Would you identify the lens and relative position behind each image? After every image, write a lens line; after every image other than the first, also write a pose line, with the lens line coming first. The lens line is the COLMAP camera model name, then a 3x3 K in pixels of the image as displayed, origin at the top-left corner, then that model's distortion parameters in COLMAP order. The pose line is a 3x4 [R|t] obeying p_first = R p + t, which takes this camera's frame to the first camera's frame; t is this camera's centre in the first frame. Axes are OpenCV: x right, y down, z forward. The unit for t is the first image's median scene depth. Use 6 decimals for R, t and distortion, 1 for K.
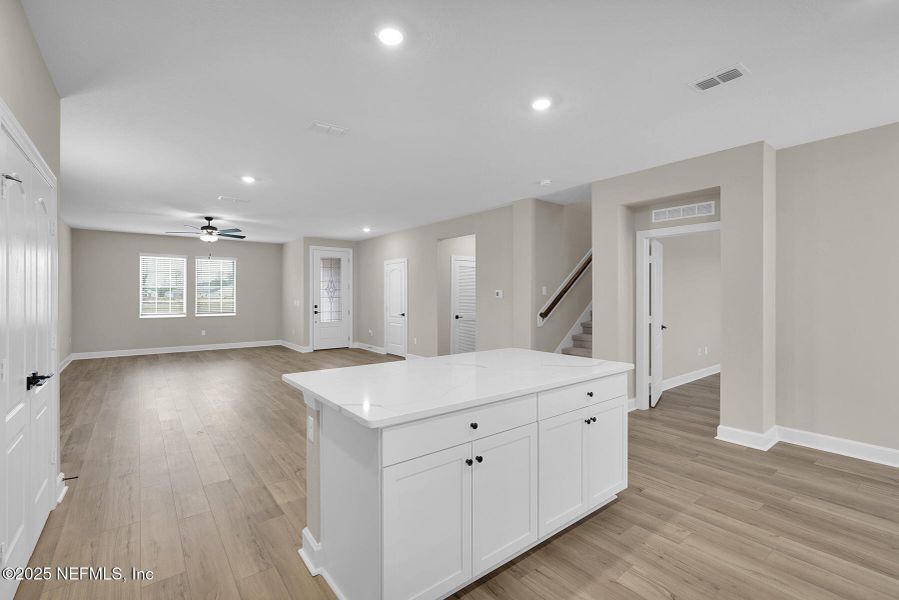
lens RADIAL K [[403.0, 0, 449.7], [0, 403.0, 297.1], [0, 0, 1]] dist [-0.003142, 0.000780]
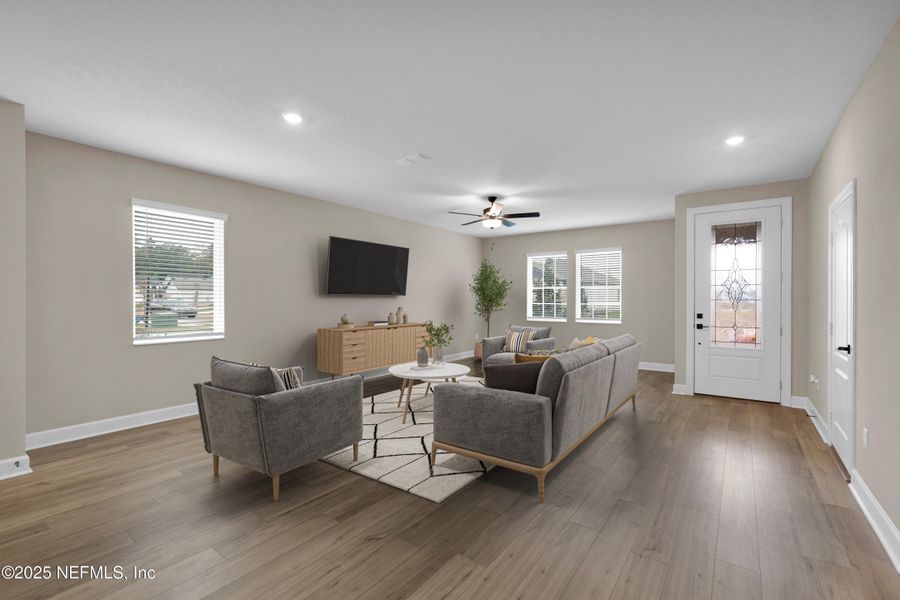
lens RADIAL K [[403.4, 0, 450.8], [0, 403.4, 300.9], [0, 0, 1]] dist [-0.003142, 0.000780]
pose [[0.280838, 0.007376, -0.959727, 0.107411], [-0.007183, 0.999959, 0.005584, 0.001870], [0.959728, 0.005325, 0.280880, 0.515947]]
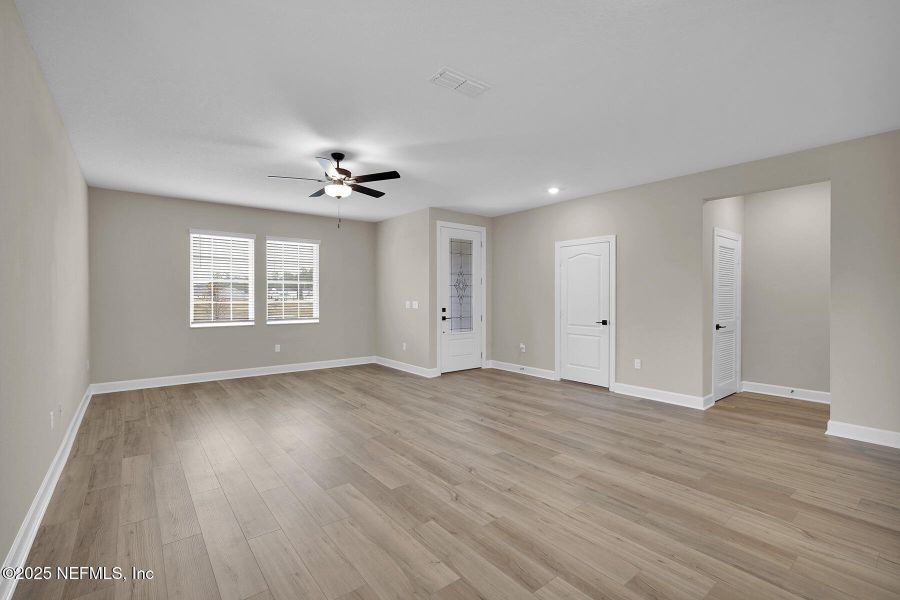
lens RADIAL K [[403.4, 0, 450.9], [0, 403.4, 301.1], [0, 0, 1]] dist [-0.003142, 0.000780]
pose [[0.999910, -0.000113, 0.013421, -0.332257], [0.000064, 0.999993, 0.003658, 0.005990], [-0.013422, -0.003656, 0.999903, 0.313513]]
